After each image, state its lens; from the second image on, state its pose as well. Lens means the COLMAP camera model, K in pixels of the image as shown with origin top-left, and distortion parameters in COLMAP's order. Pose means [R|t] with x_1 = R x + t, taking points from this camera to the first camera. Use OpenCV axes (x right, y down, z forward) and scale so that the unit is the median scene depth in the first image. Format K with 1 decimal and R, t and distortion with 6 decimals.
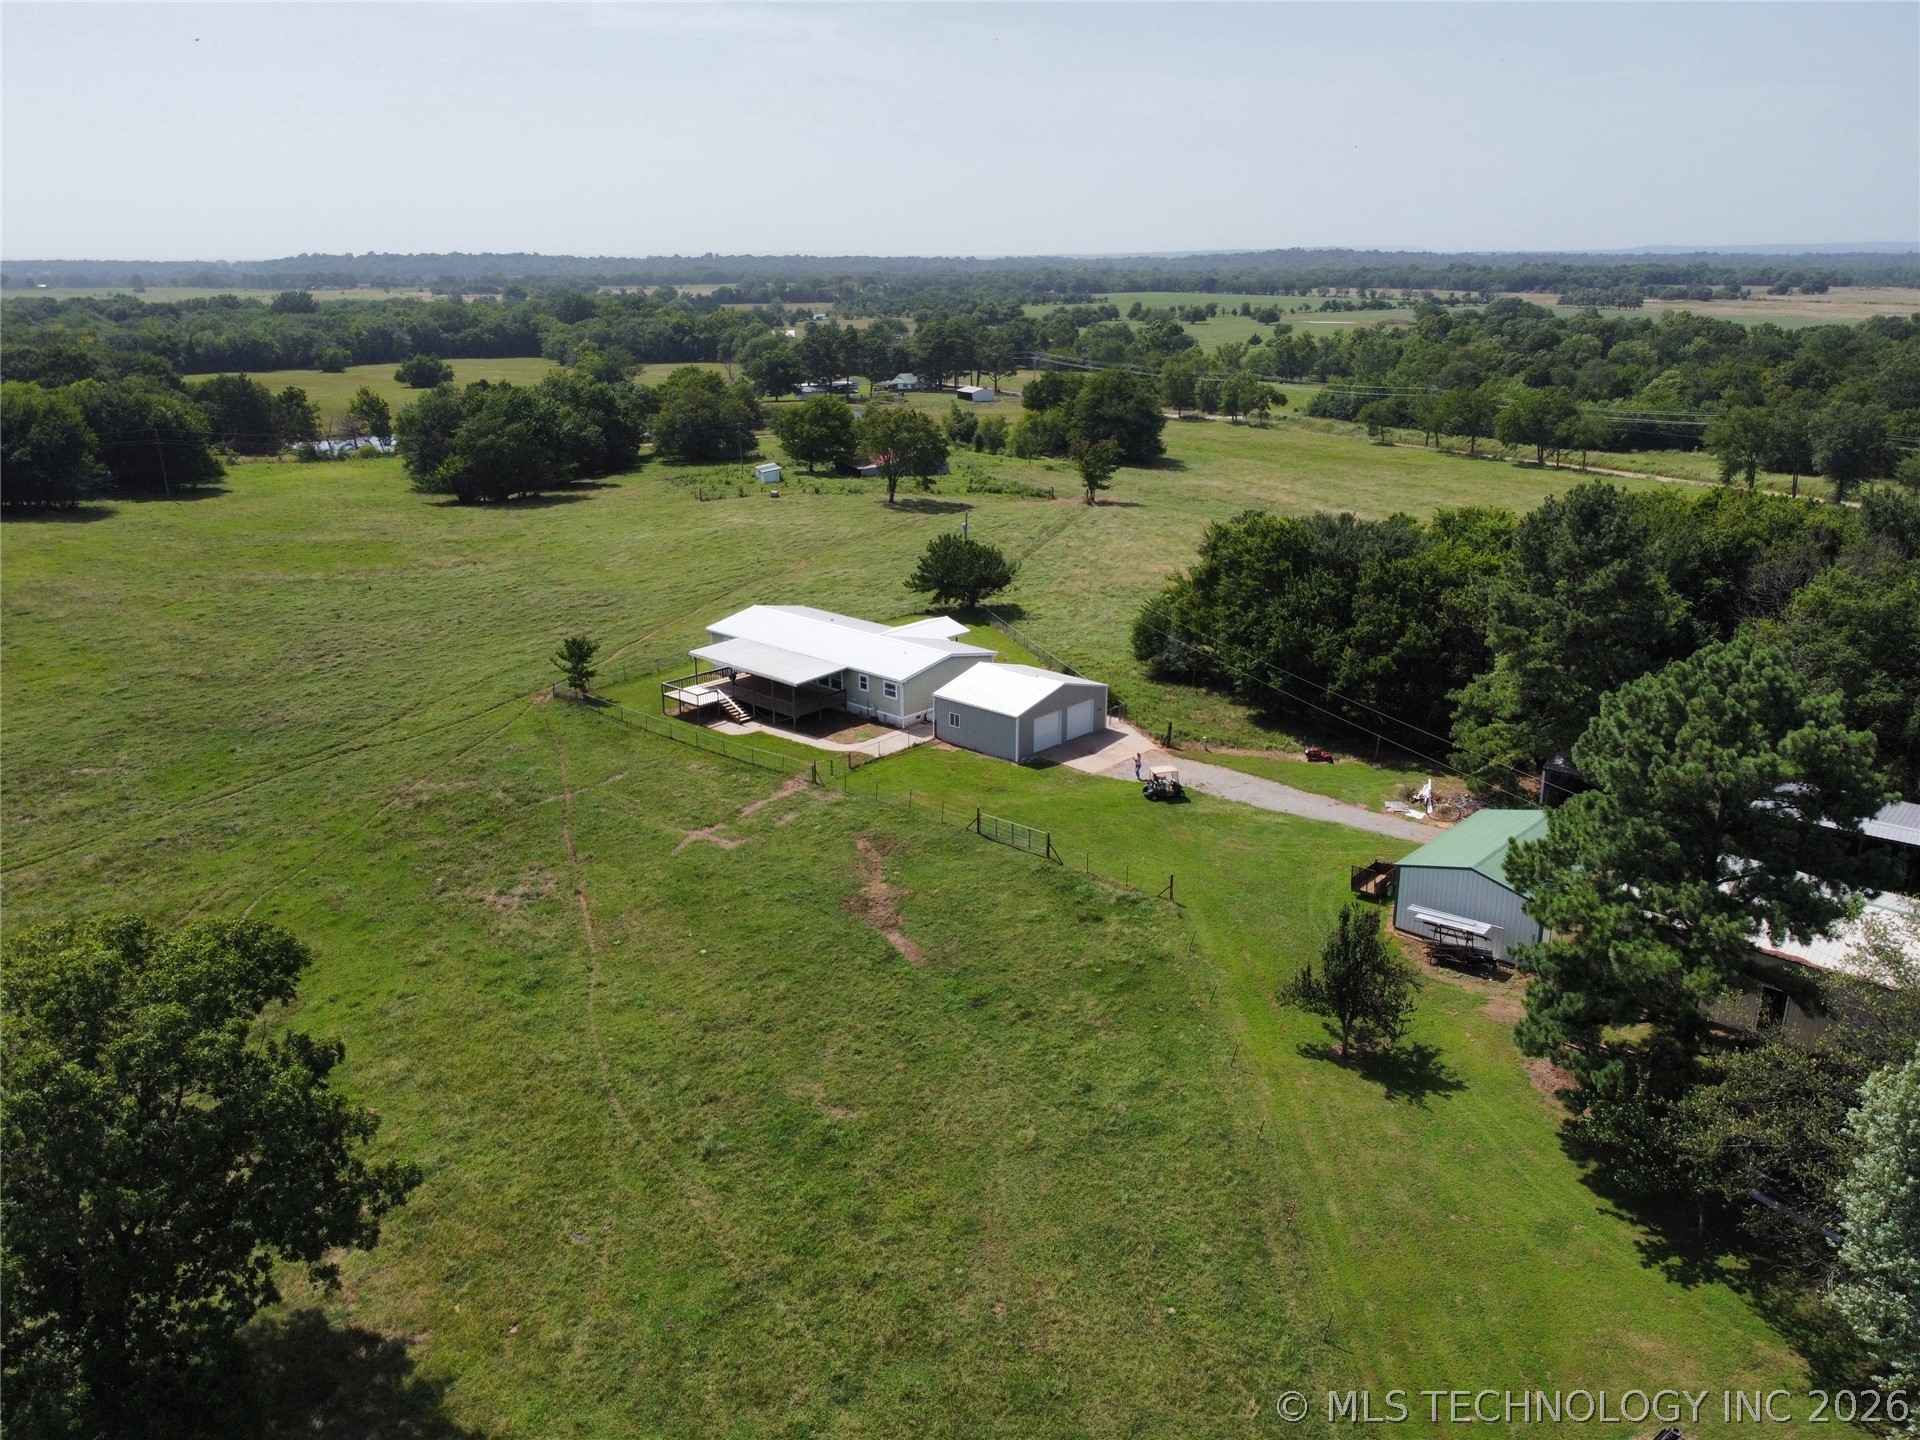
lens RADIAL K [[1405.1, 0, 960.0], [0, 1405.1, 720.0], [0, 0, 1]] dist [0.001153, -0.004135]
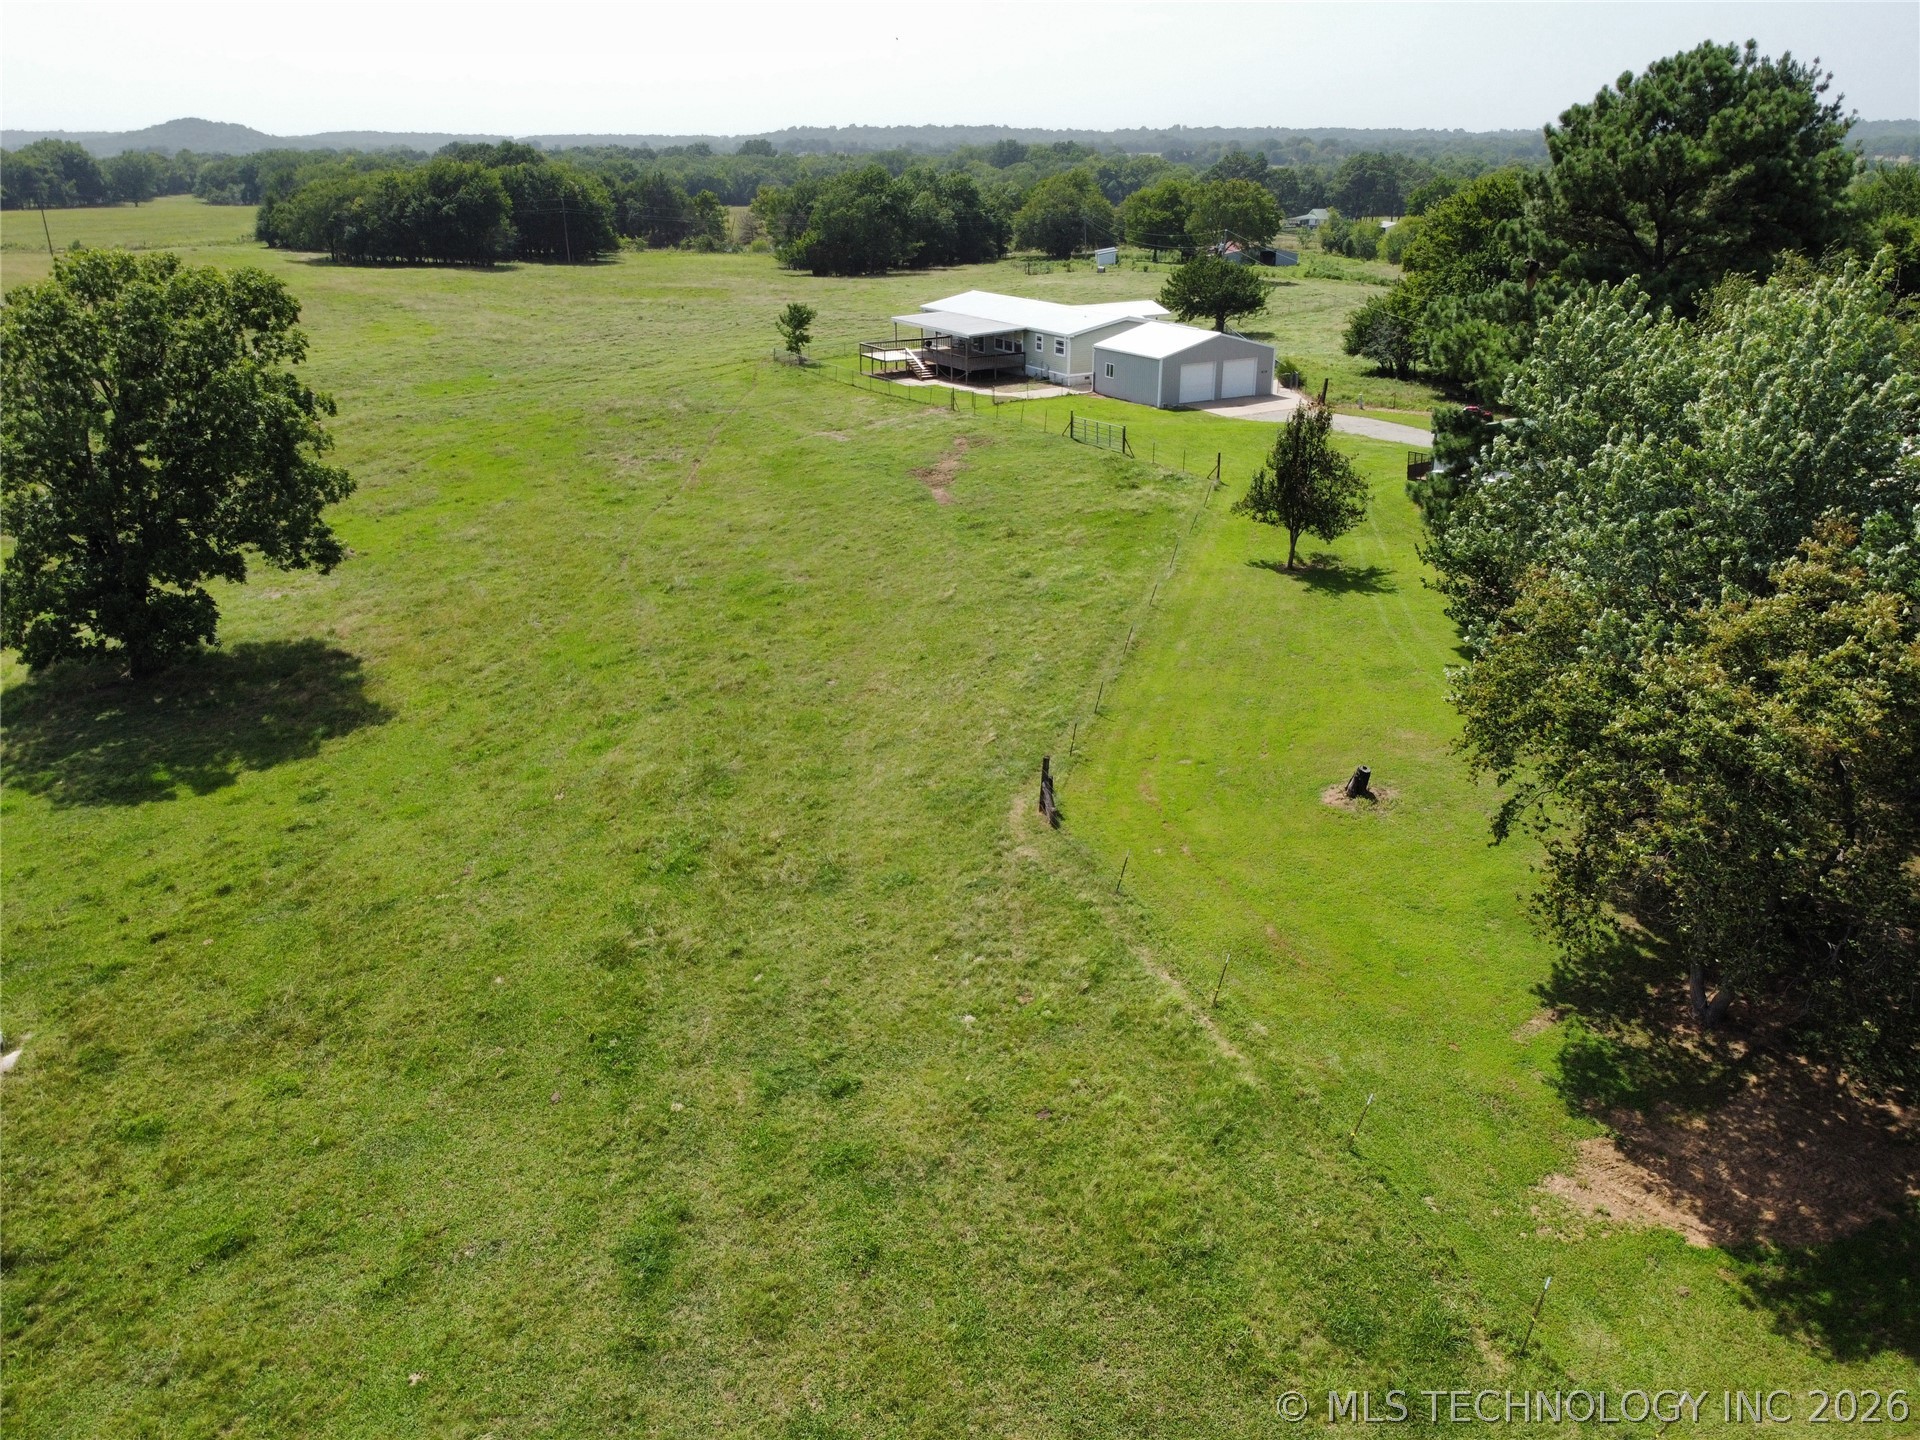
lens RADIAL K [[1405.1, 0, 960.0], [0, 1405.1, 720.0], [0, 0, 1]] dist [0.001153, -0.004135]
pose [[0.952801, 0.113236, -0.281688, 0.193162], [-0.090377, 0.991565, 0.092903, 0.154633], [0.289832, -0.063060, 0.954998, 0.002305]]
